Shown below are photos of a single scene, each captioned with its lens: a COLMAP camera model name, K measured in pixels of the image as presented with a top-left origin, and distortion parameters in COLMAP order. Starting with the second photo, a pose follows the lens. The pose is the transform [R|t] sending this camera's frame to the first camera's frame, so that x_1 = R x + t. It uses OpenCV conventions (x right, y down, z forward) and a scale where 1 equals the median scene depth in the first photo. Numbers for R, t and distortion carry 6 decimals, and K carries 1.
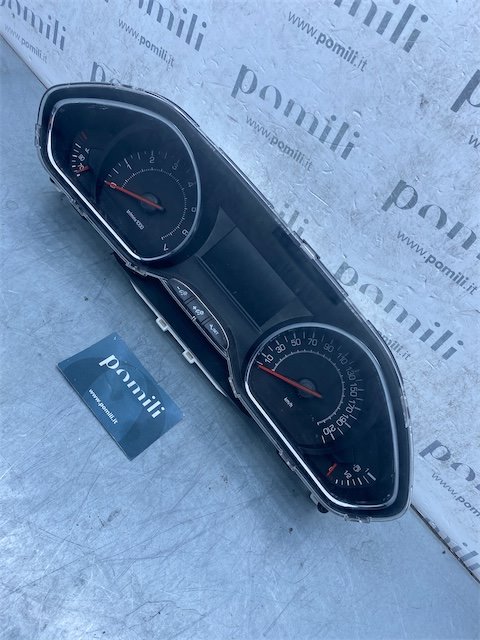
lens RADIAL K [[506.5, 0, 241.5], [0, 506.5, 325.3], [0, 0, 1]] dist [-0.015172, -0.008067]
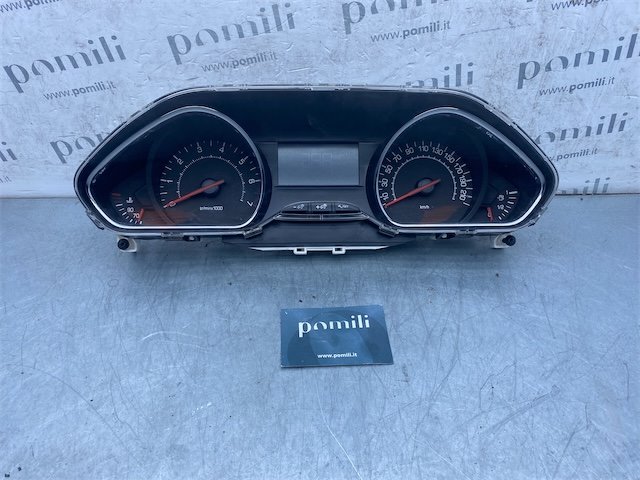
lens RADIAL K [[506.5, 0, 320.0], [0, 506.5, 240.0], [0, 0, 1]] dist [-0.015172, -0.008067]
pose [[0.644957, -0.755802, 0.113113, -0.250293], [0.754347, 0.653327, 0.064221, -0.039541], [-0.122438, 0.043907, 0.991504, -0.132503]]
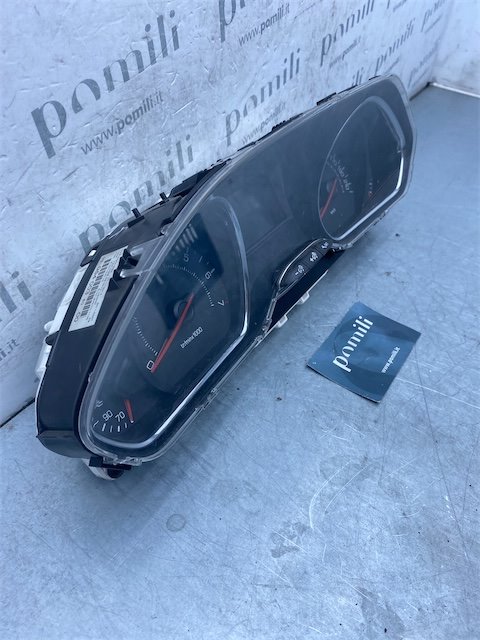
lens RADIAL K [[506.5, 0, 241.5], [0, 506.5, 325.3], [0, 0, 1]] dist [-0.015172, -0.008067]
pose [[-0.078530, -0.960986, 0.265214, -0.433332], [0.702685, 0.135353, 0.698508, -0.742867], [-0.707154, 0.241216, 0.664641, 0.488979]]
